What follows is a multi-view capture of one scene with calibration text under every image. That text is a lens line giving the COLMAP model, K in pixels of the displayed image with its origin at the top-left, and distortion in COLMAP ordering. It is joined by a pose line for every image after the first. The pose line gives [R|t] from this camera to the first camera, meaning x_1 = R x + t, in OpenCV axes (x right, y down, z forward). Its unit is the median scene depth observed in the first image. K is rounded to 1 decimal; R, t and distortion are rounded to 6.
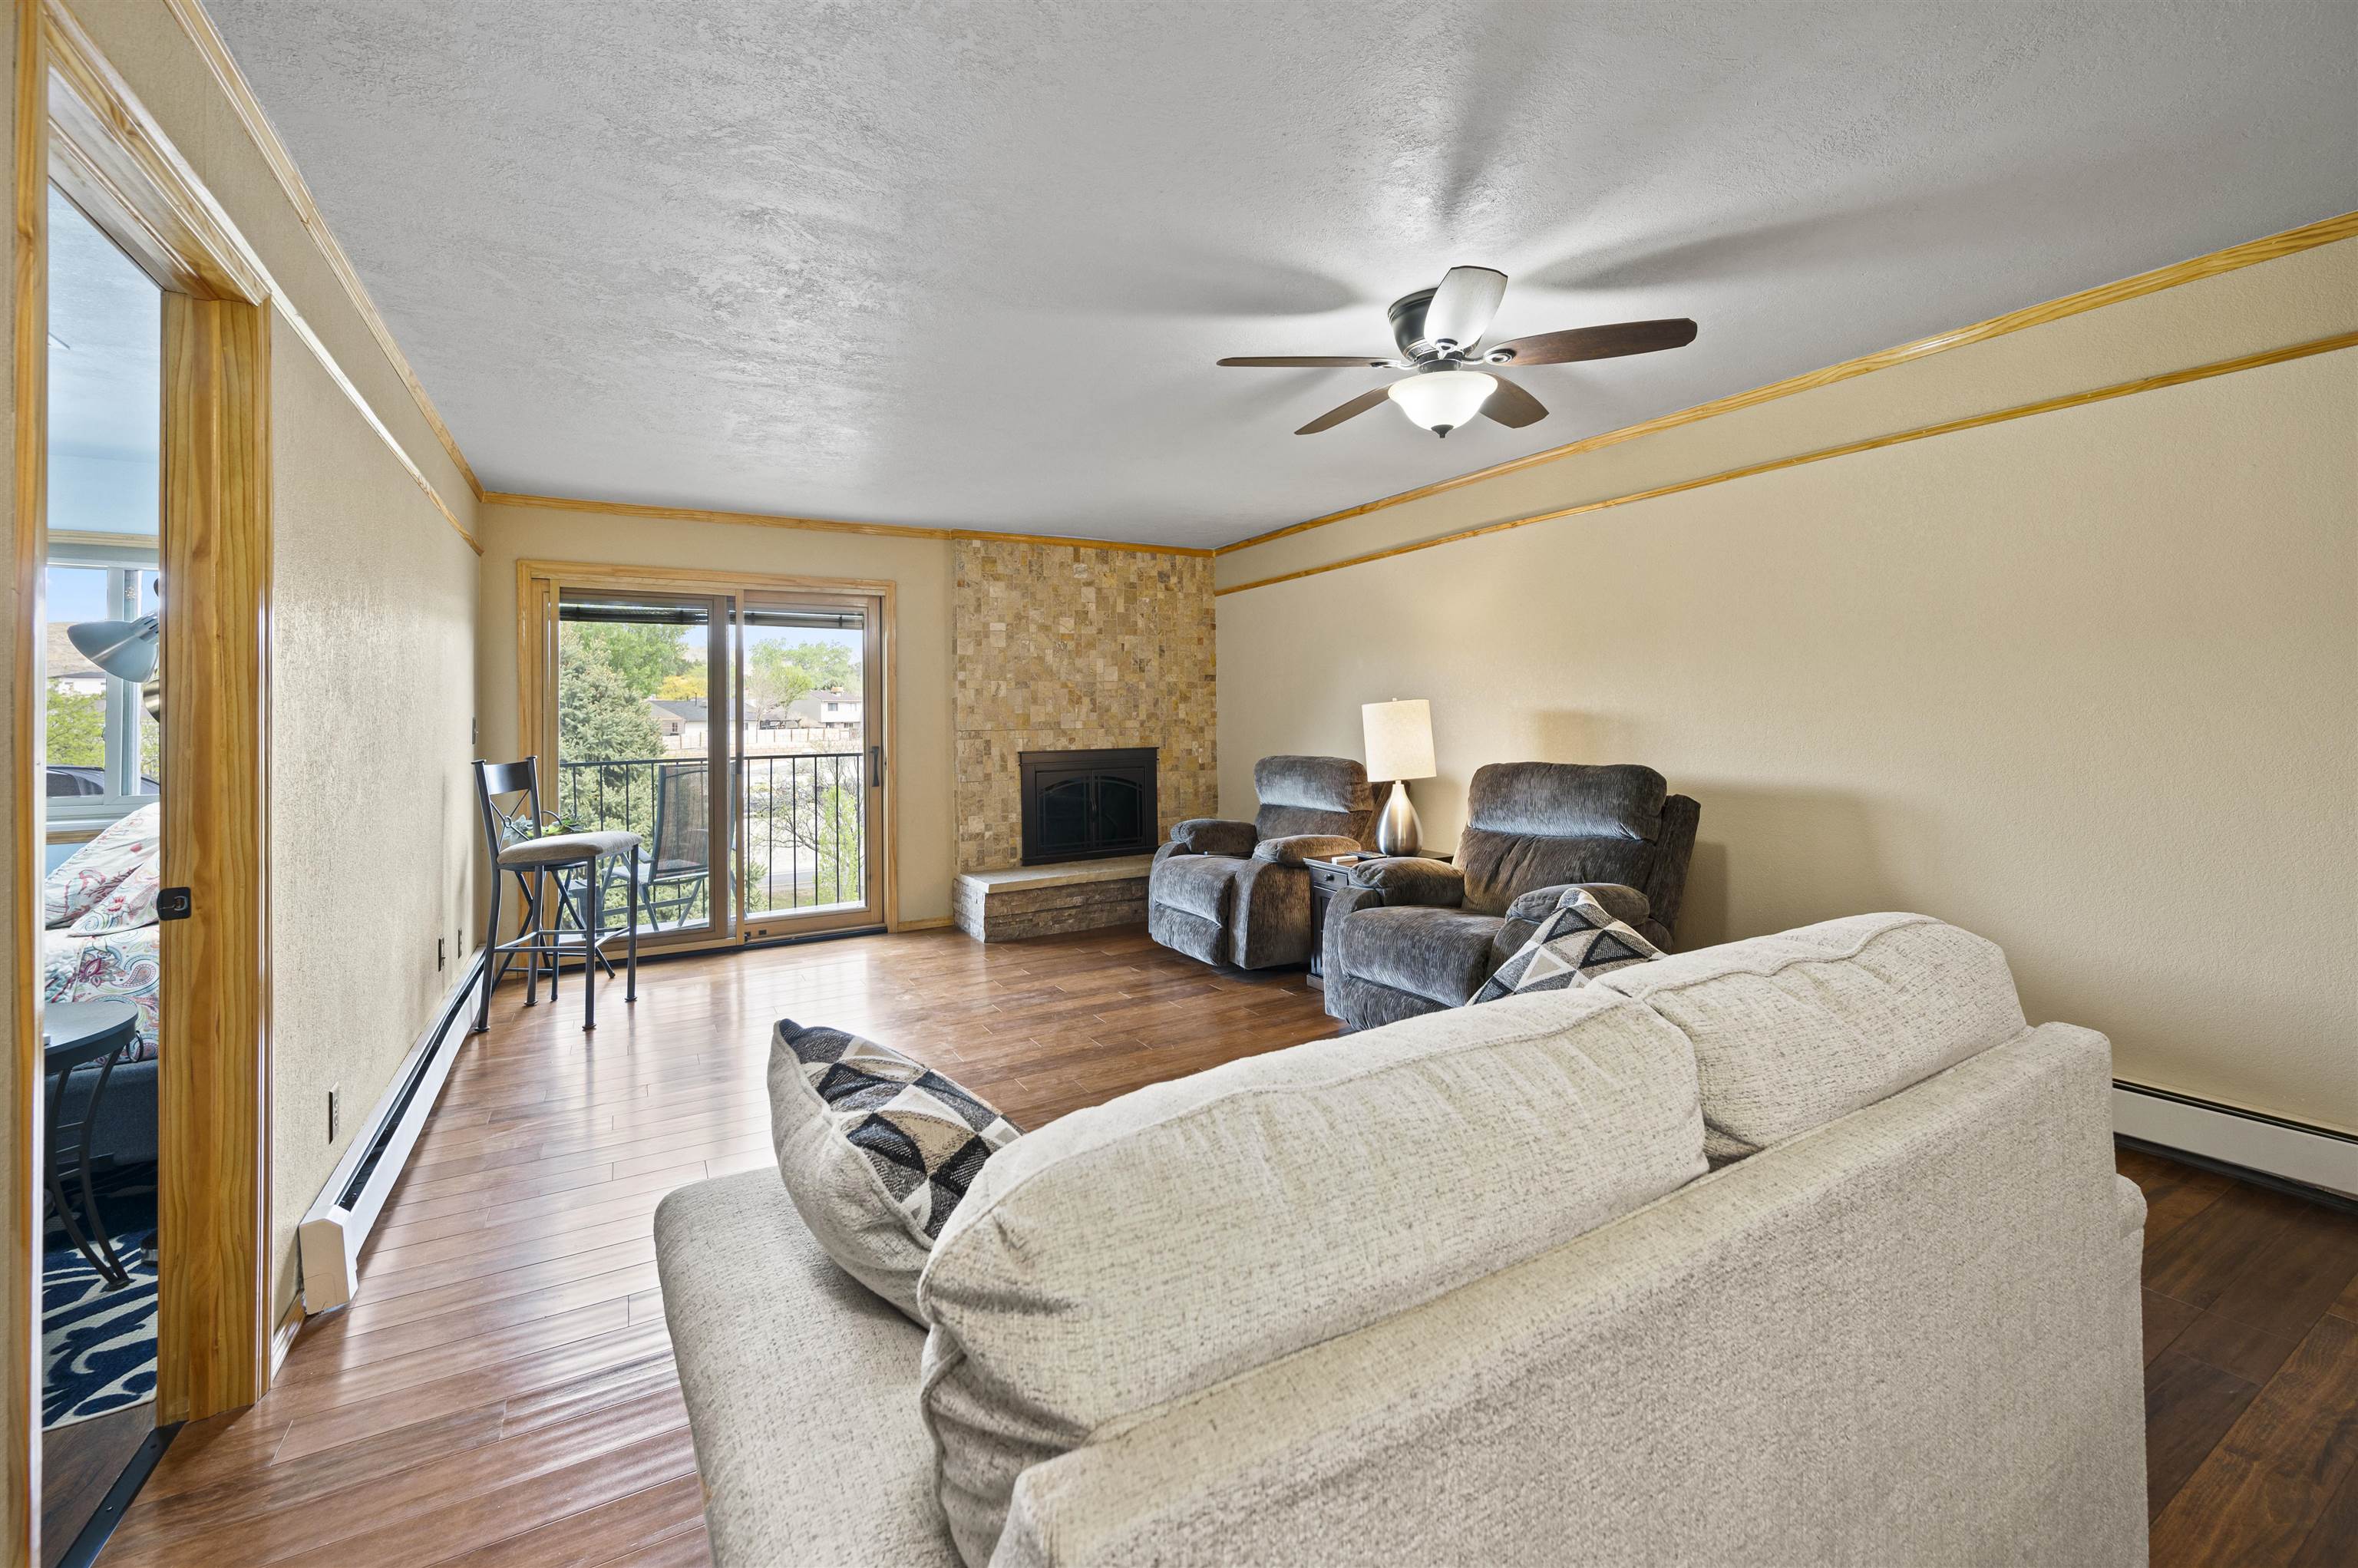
lens RADIAL K [[948.4, 0, 1165.9], [0, 948.4, 711.5], [0, 0, 1]] dist [0.001798, 0.000008]
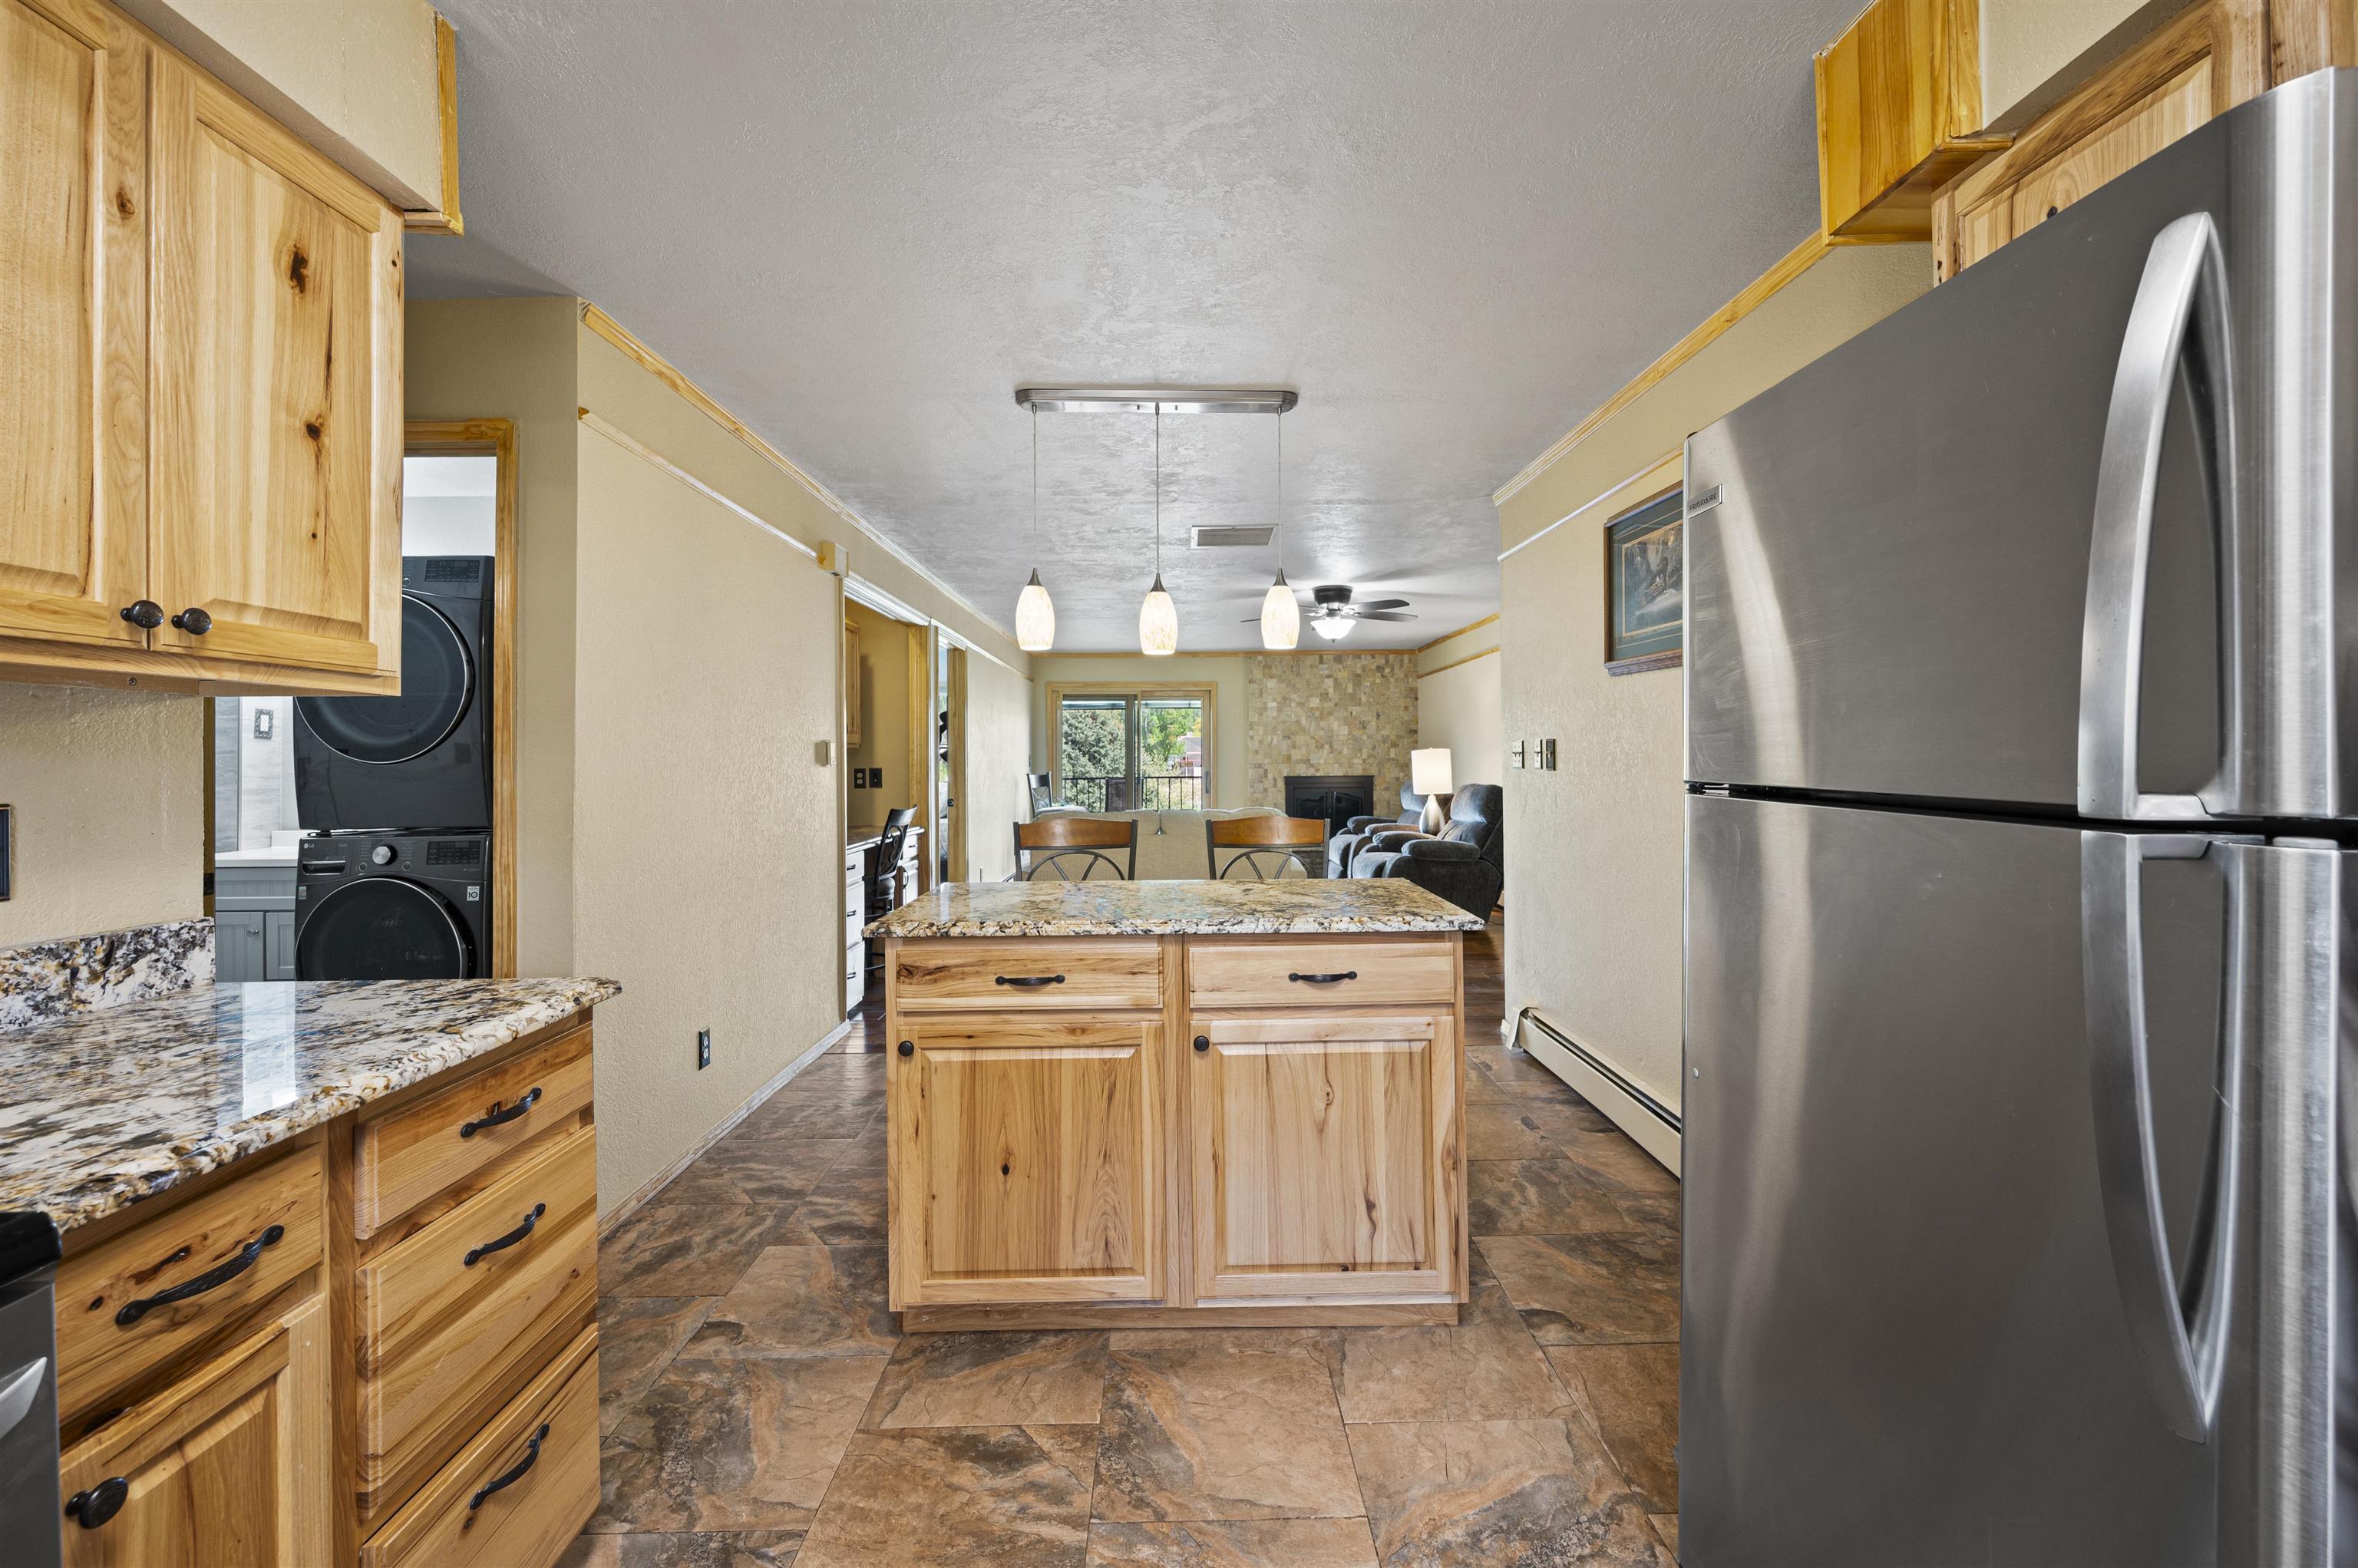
lens RADIAL K [[948.4, 0, 1157.2], [0, 948.4, 753.8], [0, 0, 1]] dist [0.001798, 0.000008]
pose [[0.860793, 0.006655, -0.508912, 0.527507], [-0.000988, 0.999934, 0.011406, -0.018107], [0.508954, -0.009316, 0.860743, -0.612609]]
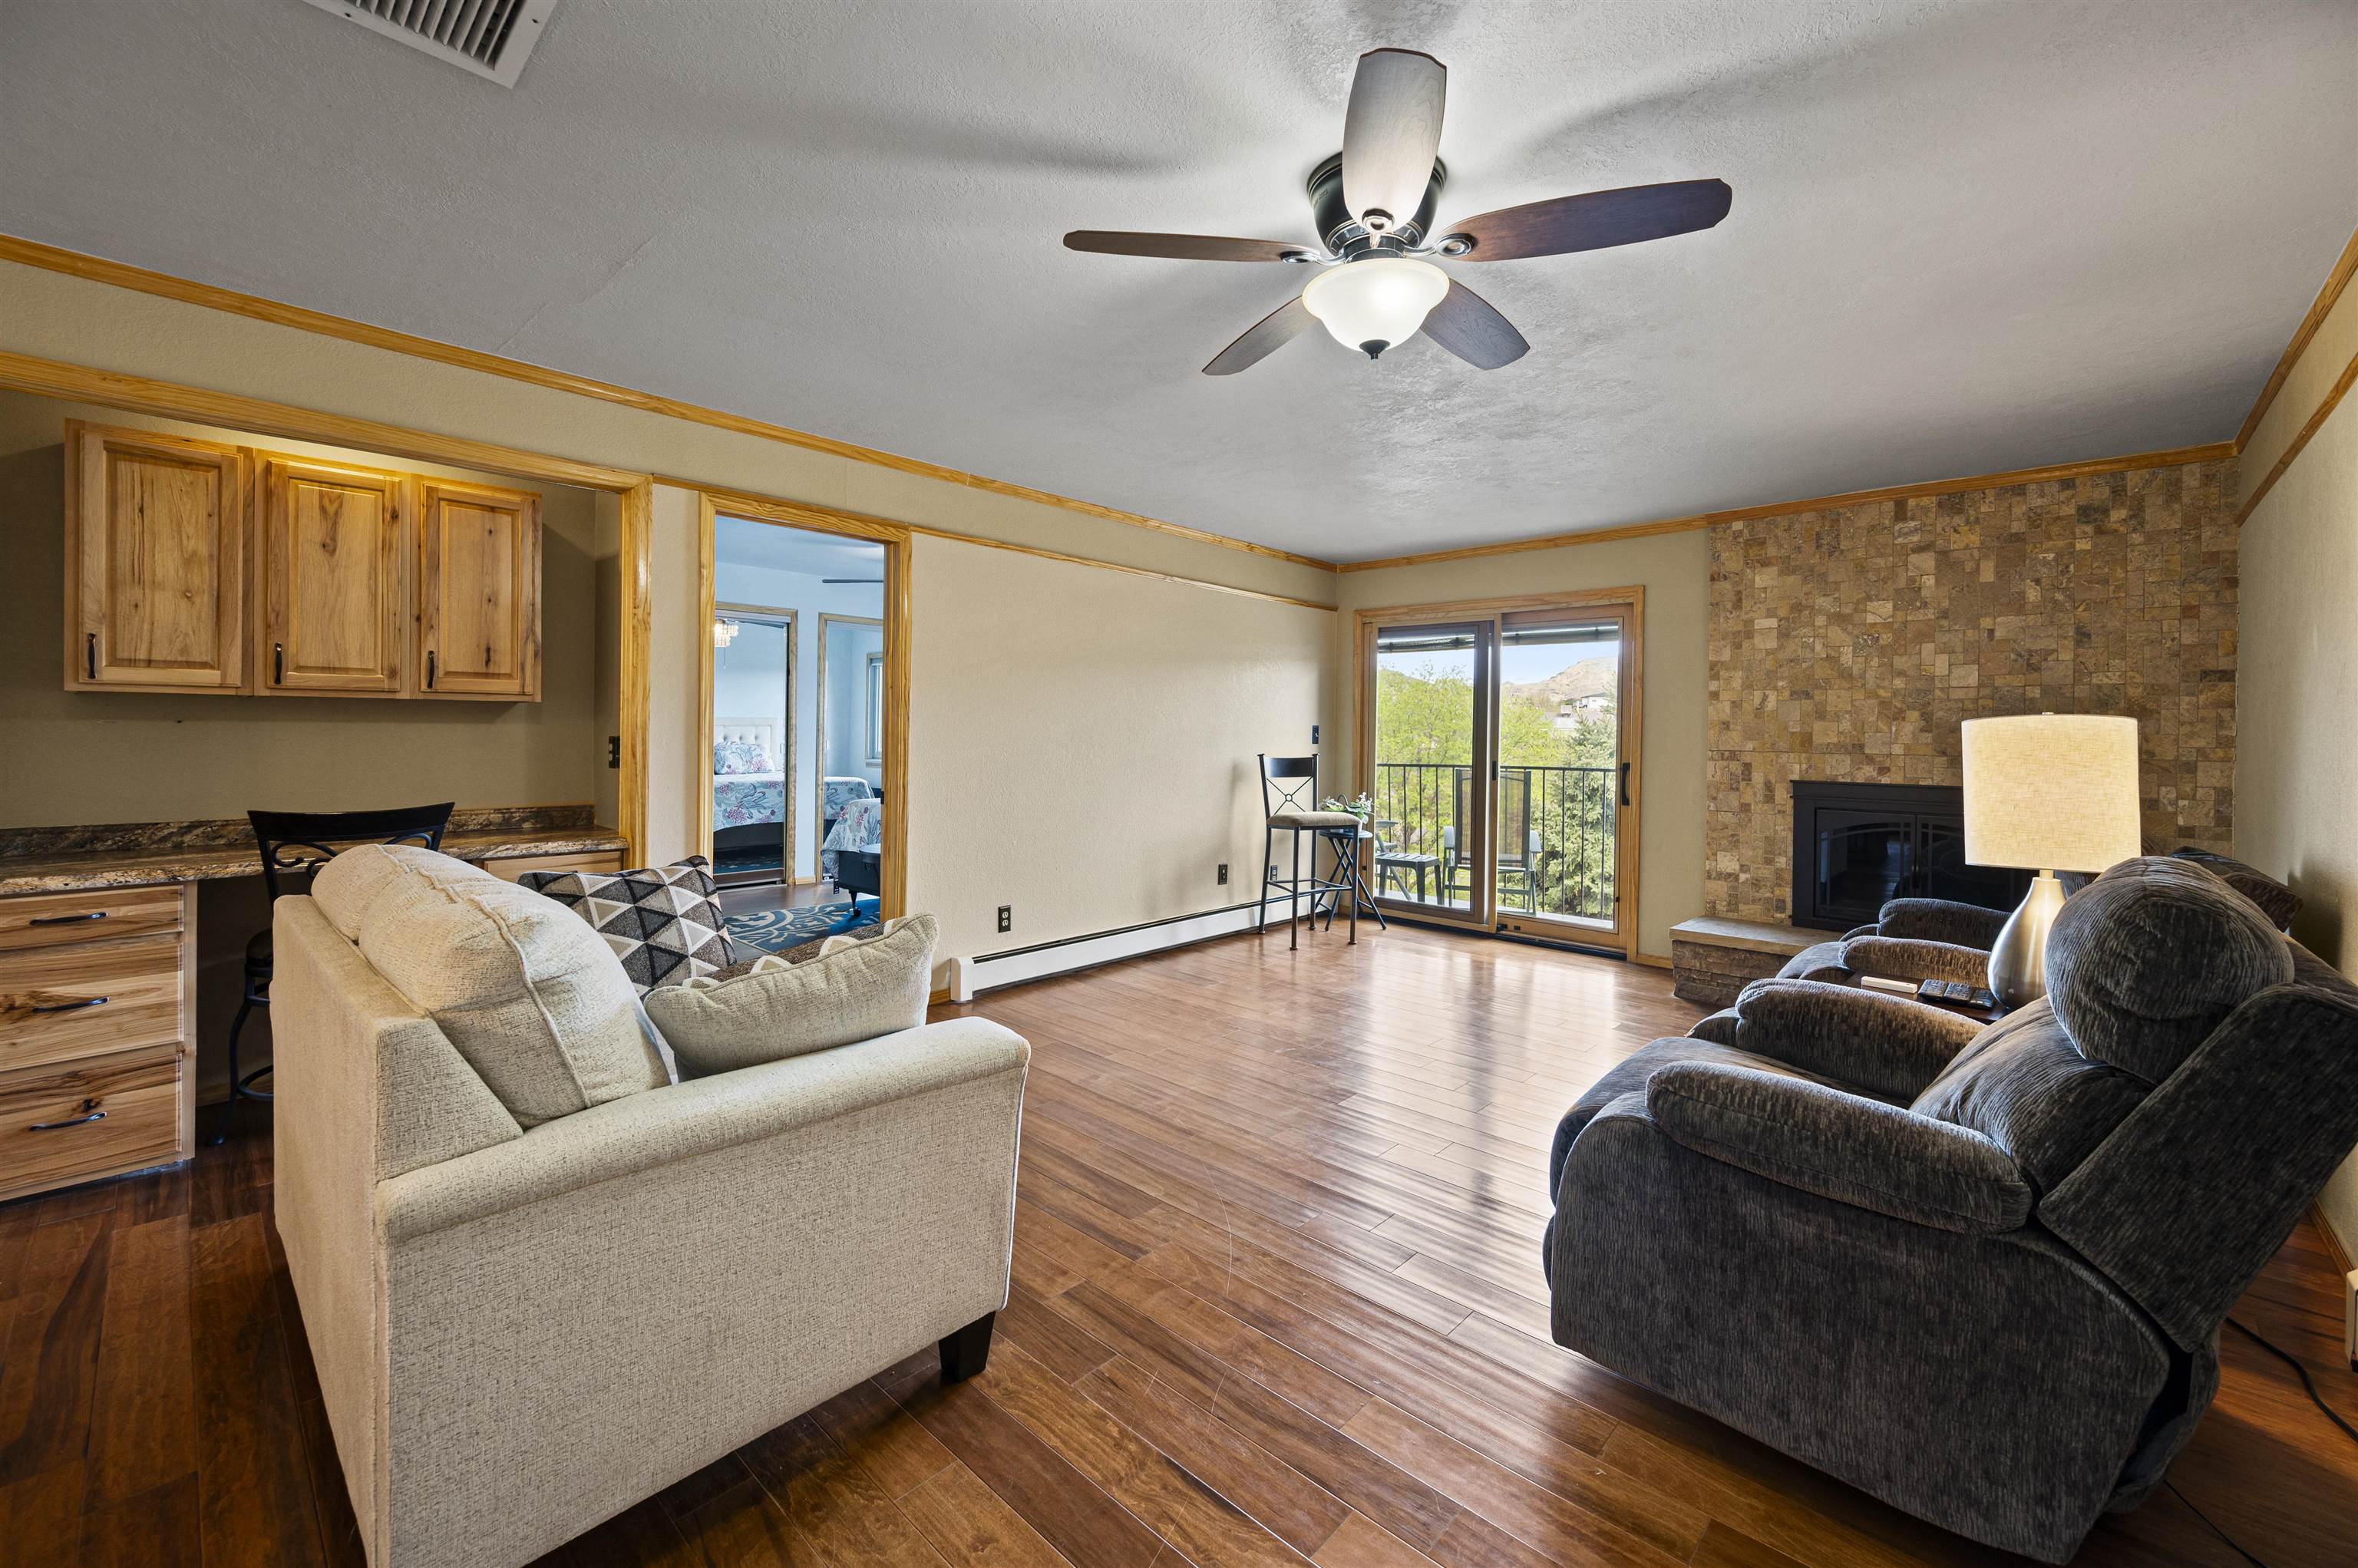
lens RADIAL K [[948.4, 0, 1163.3], [0, 948.4, 731.4], [0, 0, 1]] dist [0.001798, 0.000008]
pose [[0.287072, 0.022270, -0.957650, 0.447186], [-0.009959, 0.999745, 0.020264, -0.008607], [0.957857, 0.003720, 0.287221, 0.273715]]
